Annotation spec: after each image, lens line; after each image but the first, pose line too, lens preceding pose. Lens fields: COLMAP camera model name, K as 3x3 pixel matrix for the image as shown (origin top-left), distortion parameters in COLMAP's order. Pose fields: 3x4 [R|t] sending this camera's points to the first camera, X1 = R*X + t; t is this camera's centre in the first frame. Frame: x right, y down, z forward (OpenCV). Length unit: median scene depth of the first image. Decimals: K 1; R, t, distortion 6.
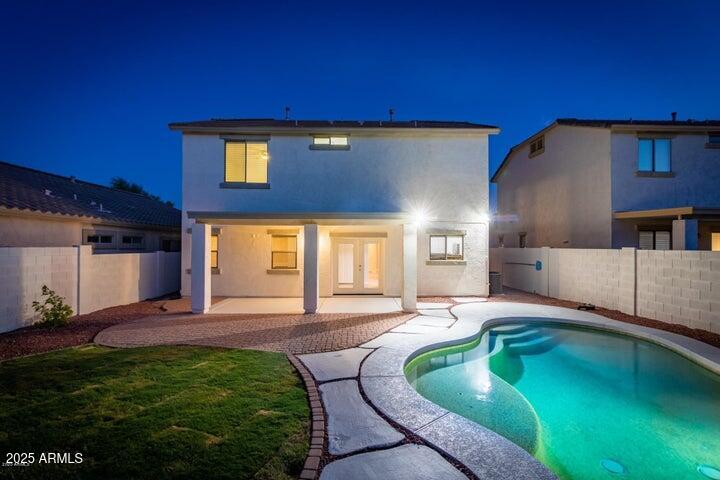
lens RADIAL K [[329.9, 0, 361.2], [0, 329.9, 245.3], [0, 0, 1]] dist [0.006151, -0.001066]
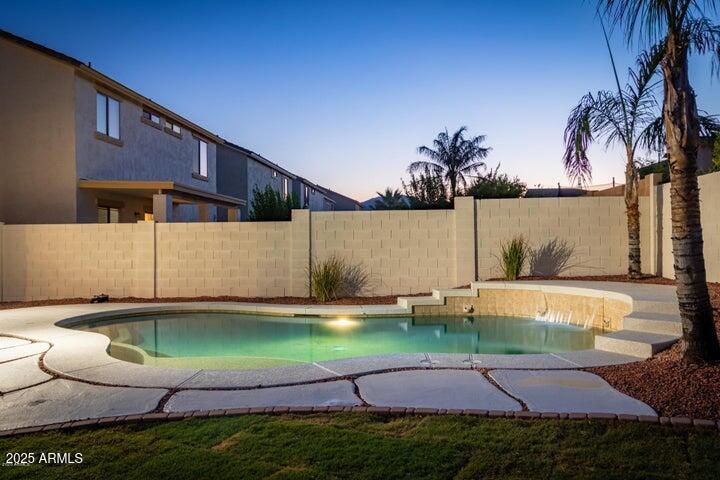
lens RADIAL K [[530.9, 0, 362.8], [0, 530.9, 239.6], [0, 0, 1]] dist [0.003276, 0.002001]
pose [[0.127854, 0.001955, 0.991791, -0.379848], [0.006956, 0.999972, -0.002868, 0.049645], [-0.991769, 0.007266, 0.127836, 0.205905]]
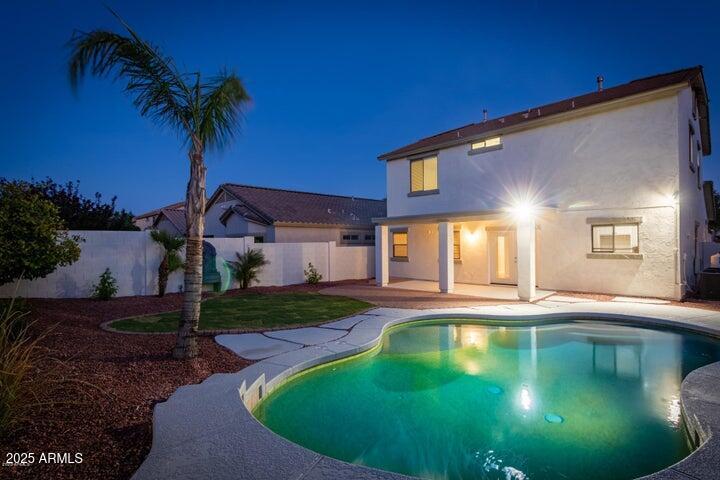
lens RADIAL K [[368.8, 0, 360.3], [0, 368.8, 239.4], [0, 0, 1]] dist [0.003589, 0.000584]
pose [[0.673255, -0.018202, -0.739186, 0.540718], [0.015698, 0.999824, -0.010322, 0.009364], [0.739243, -0.004654, 0.673422, -0.144564]]
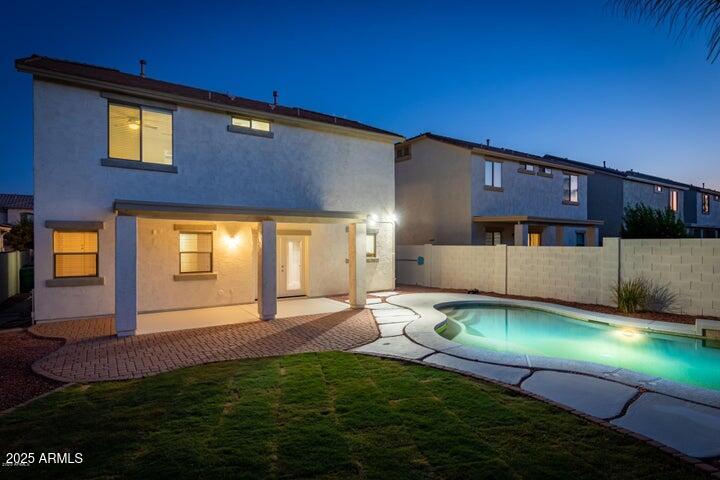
lens RADIAL K [[390.3, 0, 361.6], [0, 390.3, 246.7], [0, 0, 1]] dist [0.013286, -0.002609]
pose [[0.843482, -0.009583, 0.537071, -0.411039], [0.003999, 0.999925, 0.011562, -0.003785], [-0.537142, -0.007604, 0.843458, -0.030271]]
